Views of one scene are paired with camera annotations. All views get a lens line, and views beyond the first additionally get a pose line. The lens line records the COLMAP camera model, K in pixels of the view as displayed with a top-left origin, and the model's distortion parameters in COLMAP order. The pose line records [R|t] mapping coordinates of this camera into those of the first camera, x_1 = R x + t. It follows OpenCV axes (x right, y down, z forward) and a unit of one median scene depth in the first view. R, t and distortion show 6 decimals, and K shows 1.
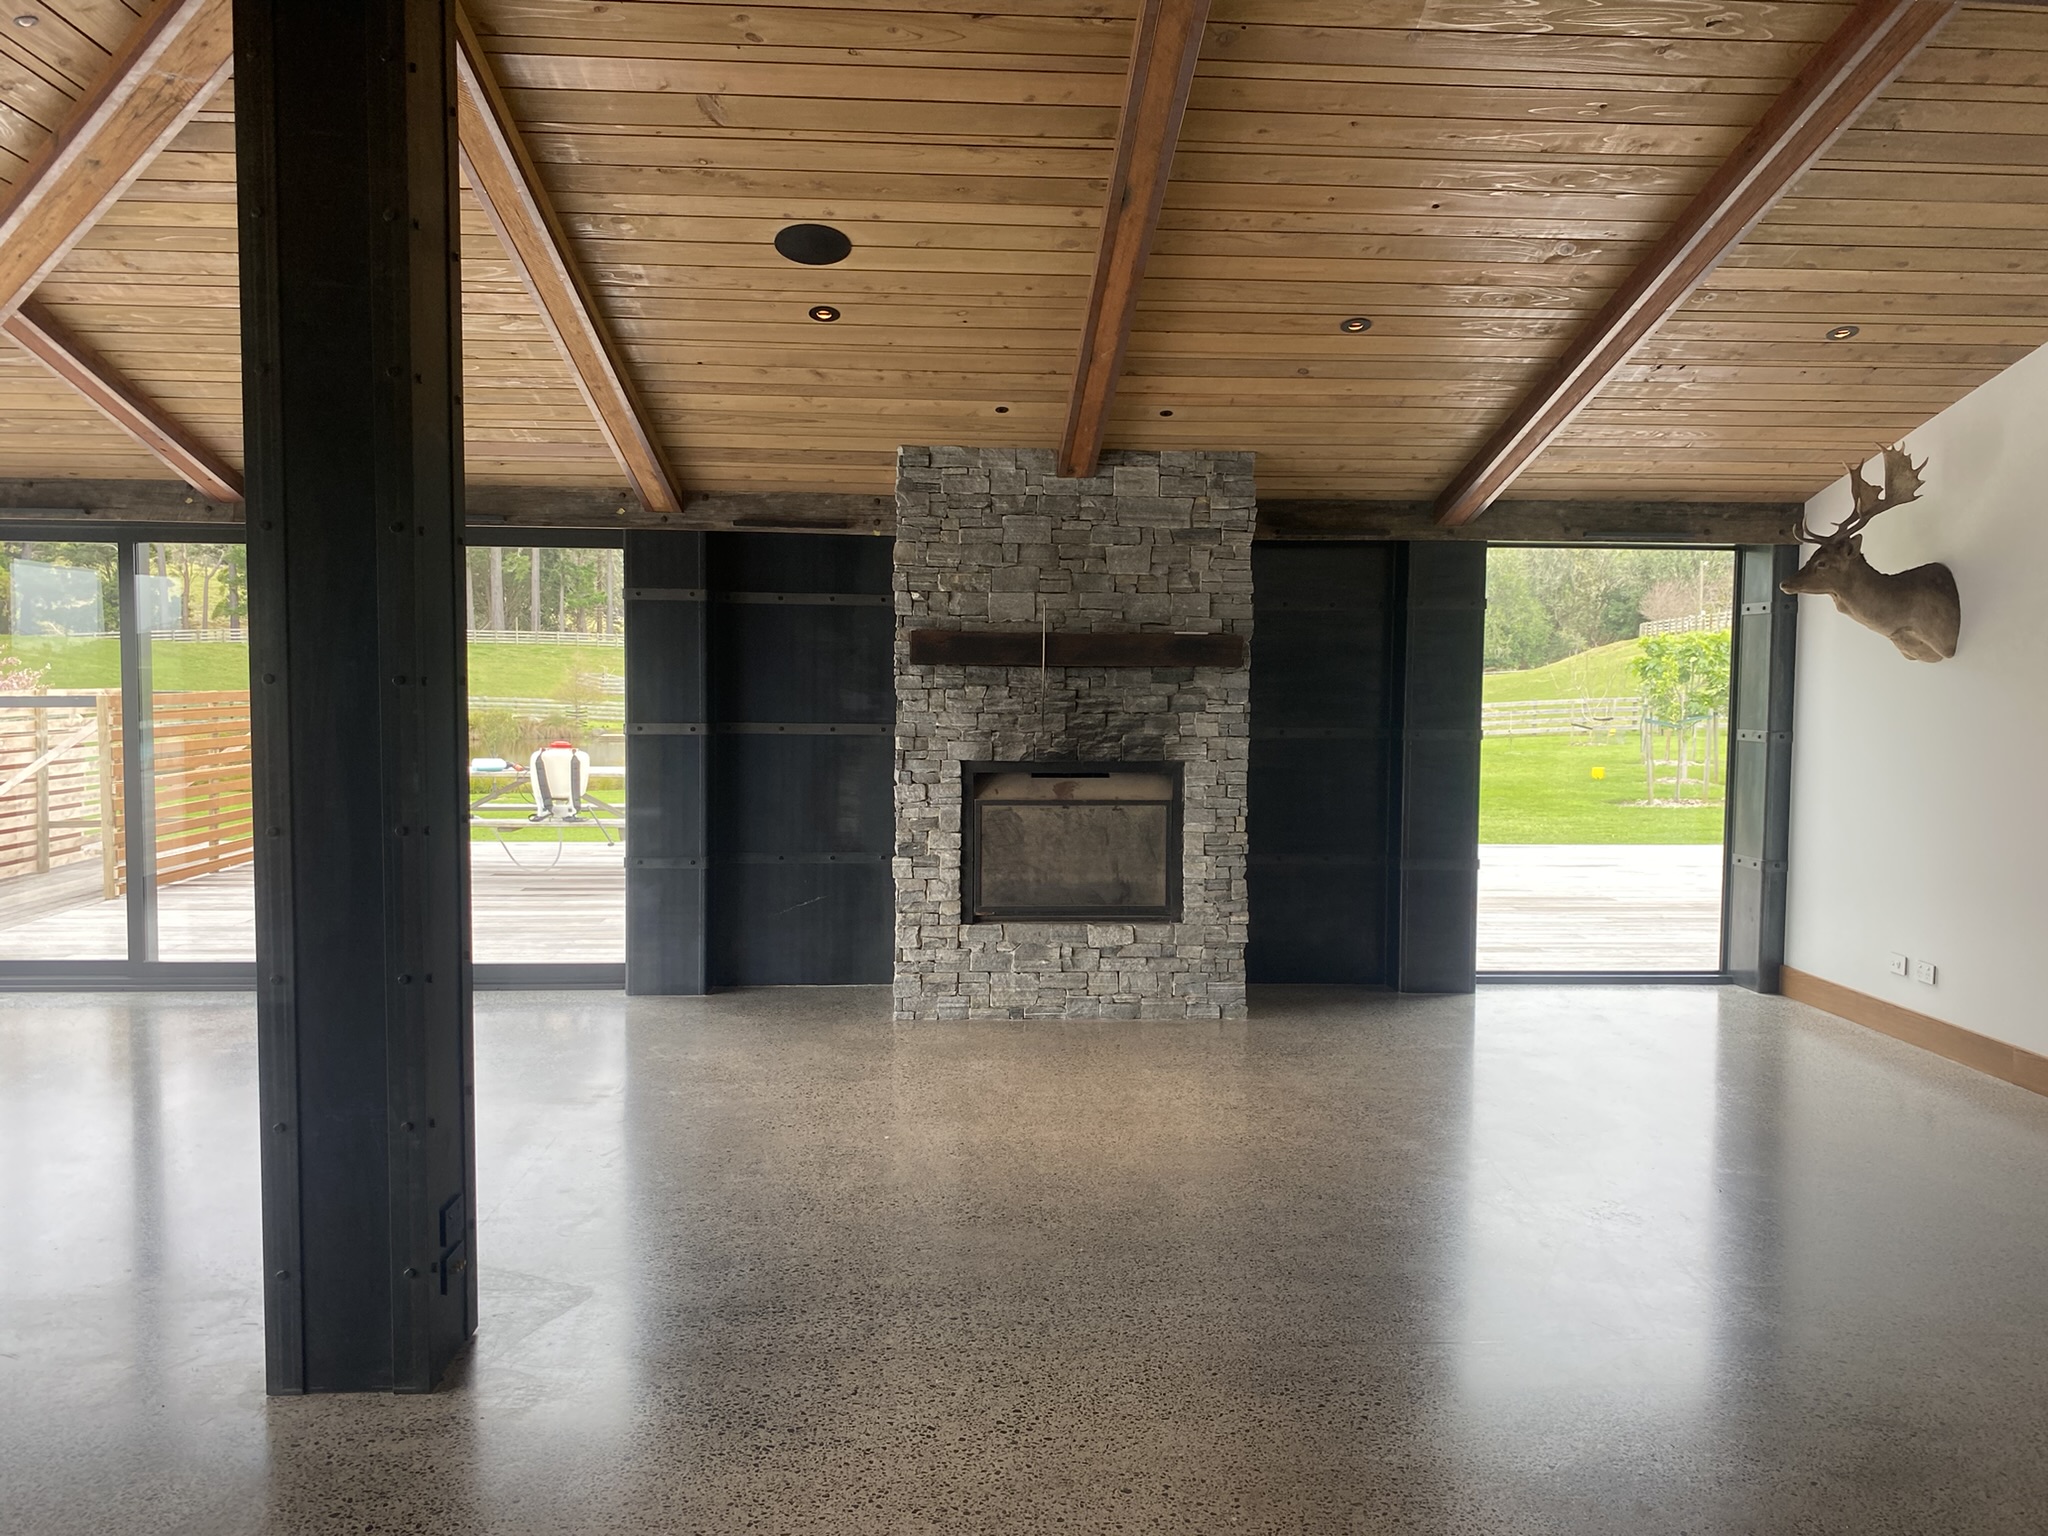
lens RADIAL K [[1561.4, 0, 1022.3], [0, 1561.4, 780.2], [0, 0, 1]] dist [0.034353, -0.046788]
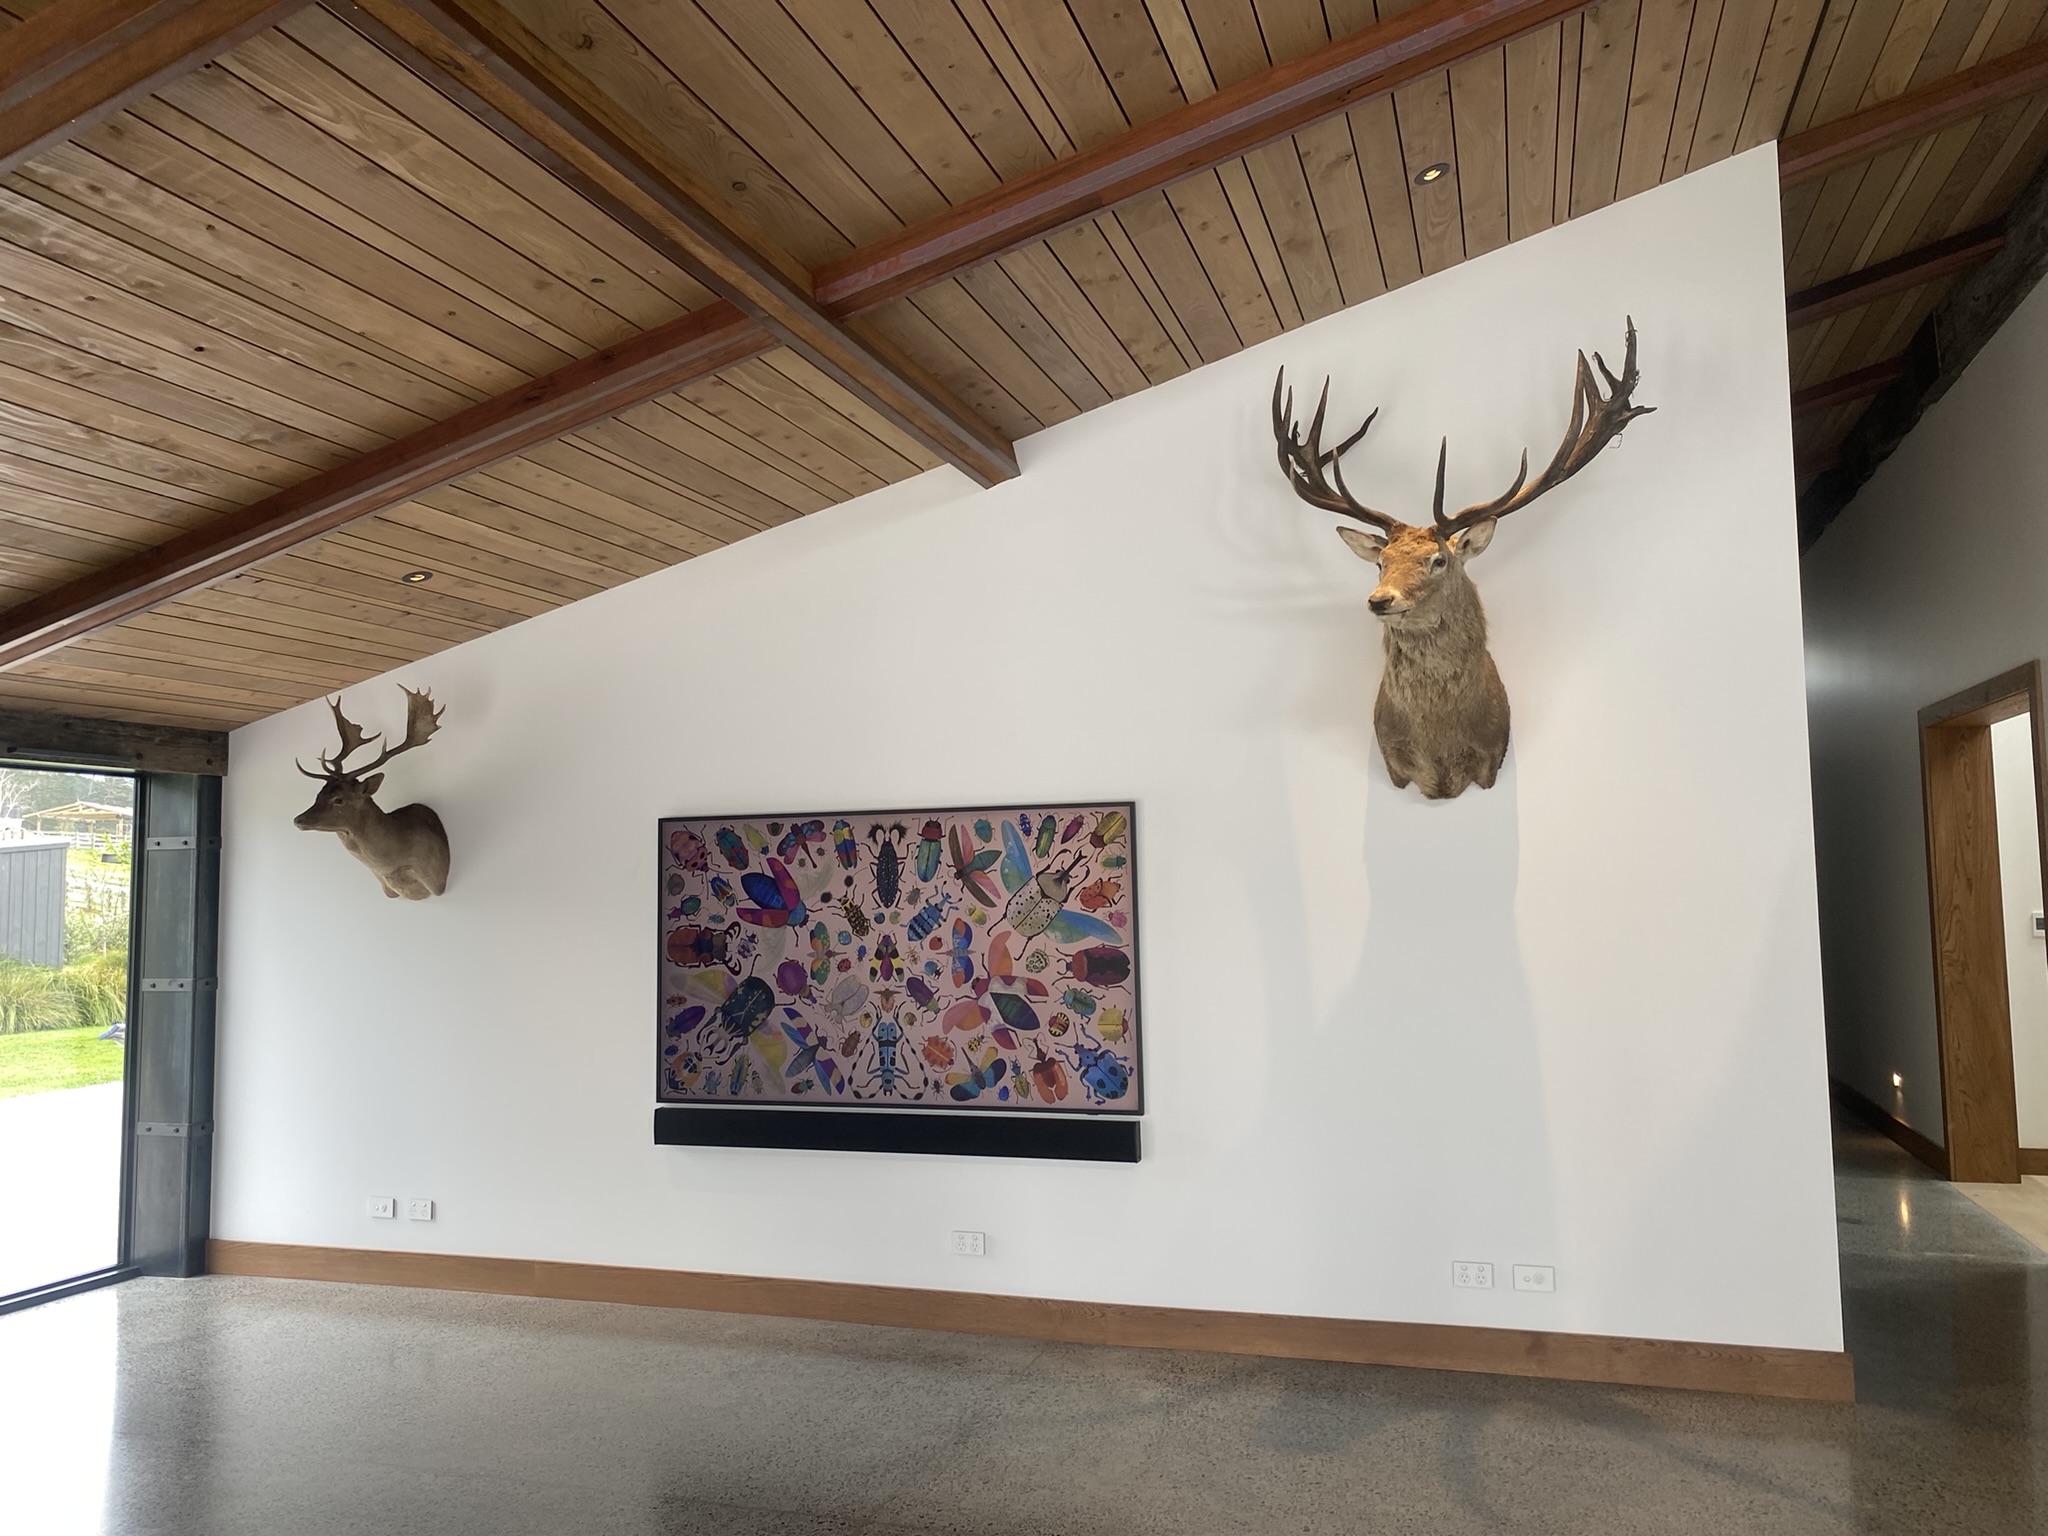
lens RADIAL K [[1561.4, 0, 1017.6], [0, 1561.4, 753.0], [0, 0, 1]] dist [0.034353, -0.046788]
pose [[0.362003, 0.063239, 0.930029, -0.221987], [0.085723, 0.991210, -0.100765, -0.030739], [-0.928227, 0.116202, 0.353400, 0.244873]]
